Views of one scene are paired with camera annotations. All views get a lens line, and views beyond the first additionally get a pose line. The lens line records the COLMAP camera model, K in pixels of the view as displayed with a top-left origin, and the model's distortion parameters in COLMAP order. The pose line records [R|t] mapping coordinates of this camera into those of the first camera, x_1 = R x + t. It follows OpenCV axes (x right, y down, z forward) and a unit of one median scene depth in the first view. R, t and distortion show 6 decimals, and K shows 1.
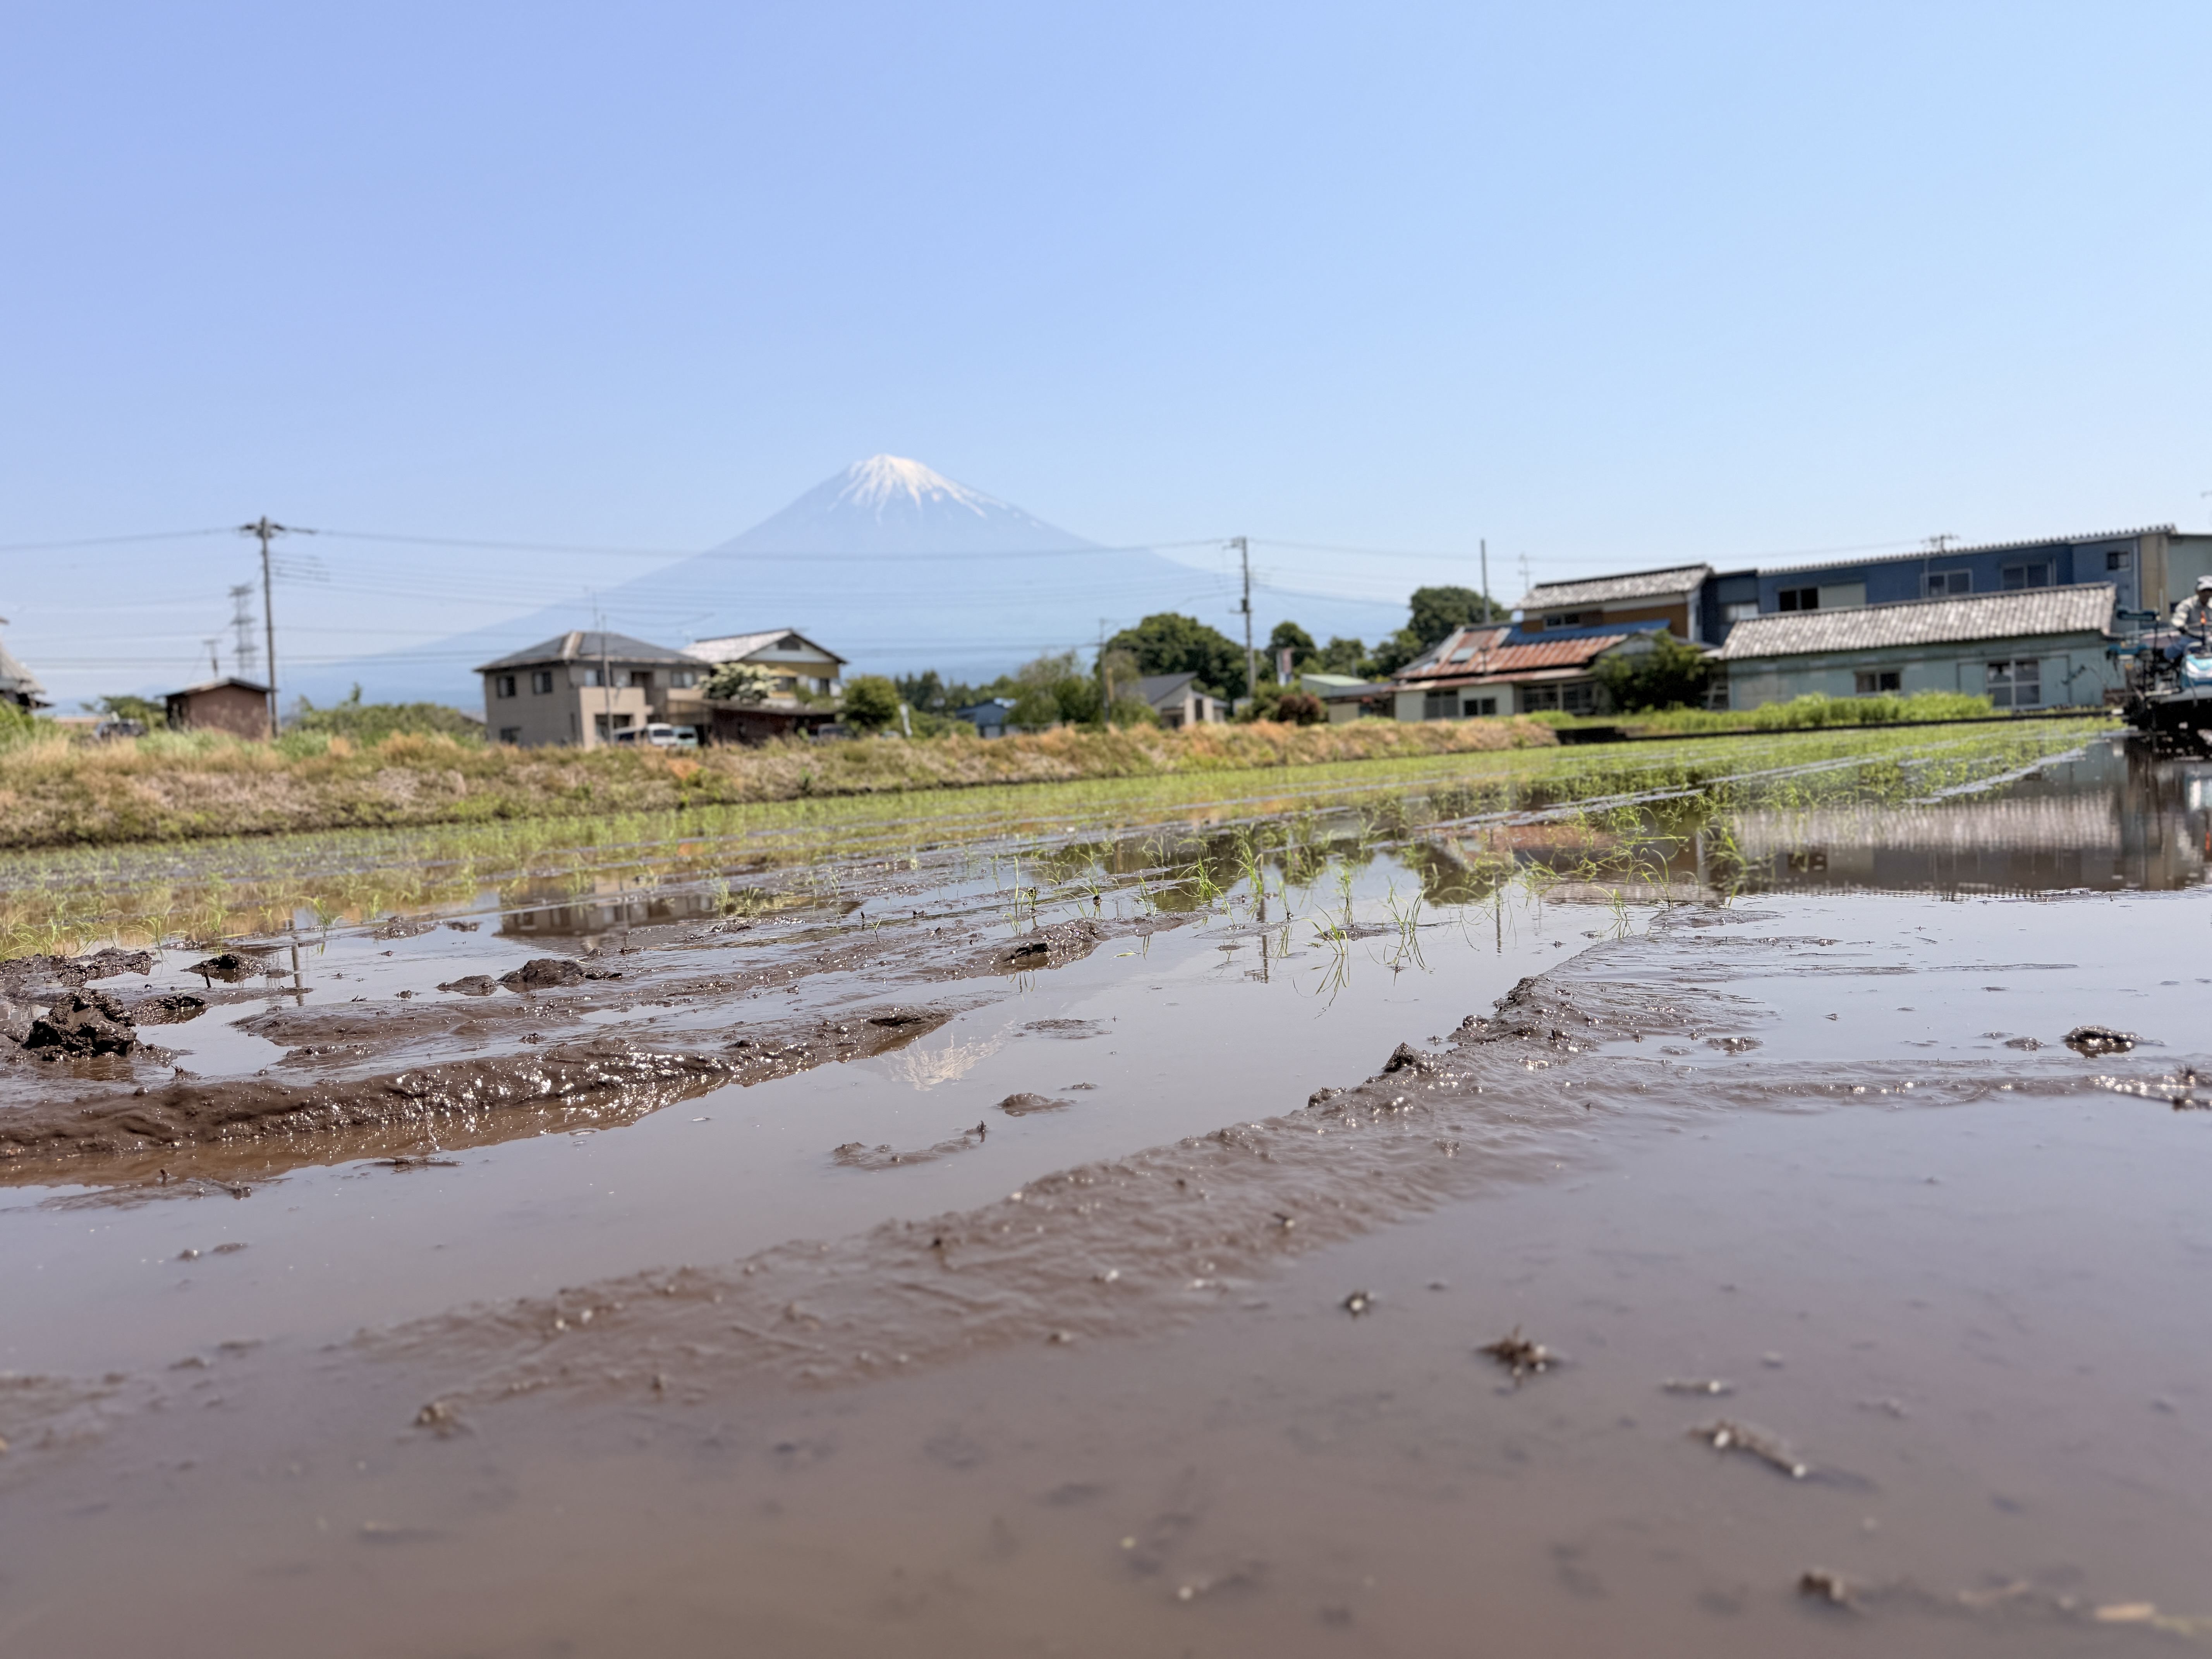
lens RADIAL K [[1562.0, 0, 1121.9], [0, 1562.0, 839.5], [0, 0, 1]] dist [0.044182, -0.054407]
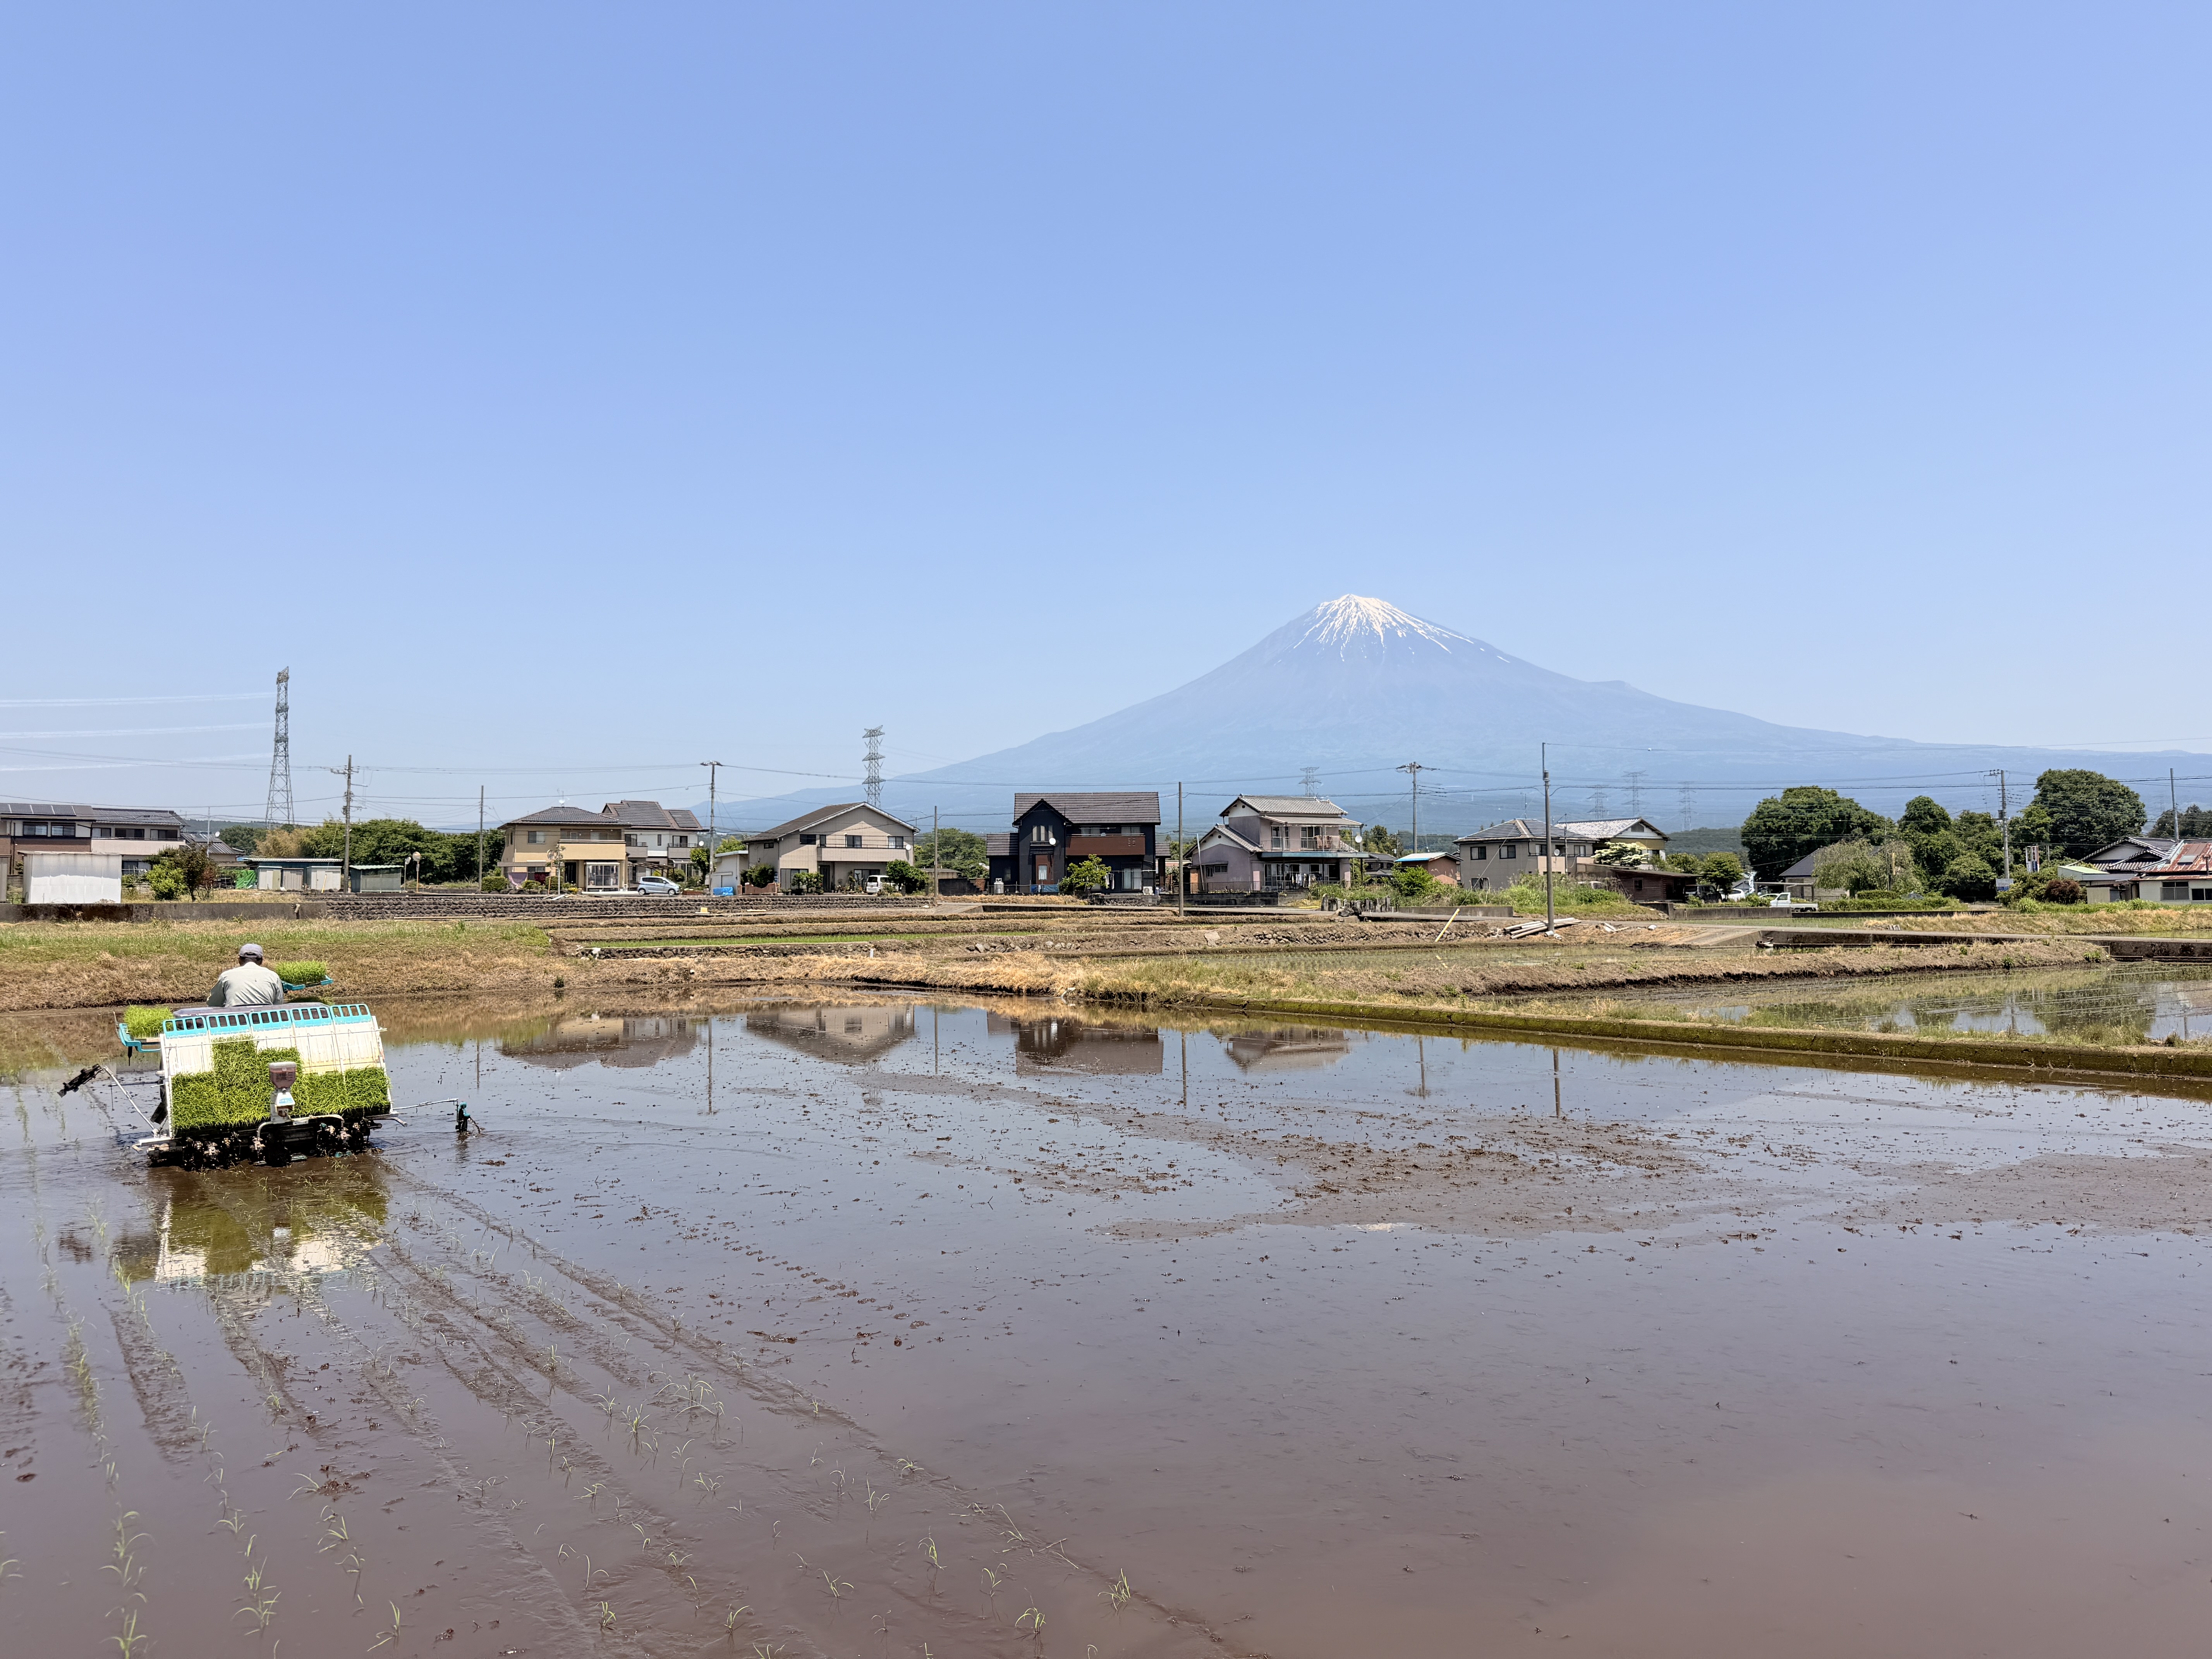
lens RADIAL K [[1562.0, 0, 1089.1], [0, 1562.0, 817.3], [0, 0, 1]] dist [0.044182, -0.054407]
pose [[0.955769, 0.023116, -0.293210, -0.295335], [-0.050852, 0.994881, -0.087330, 0.028231], [0.289690, 0.098378, 0.952051, -0.658299]]
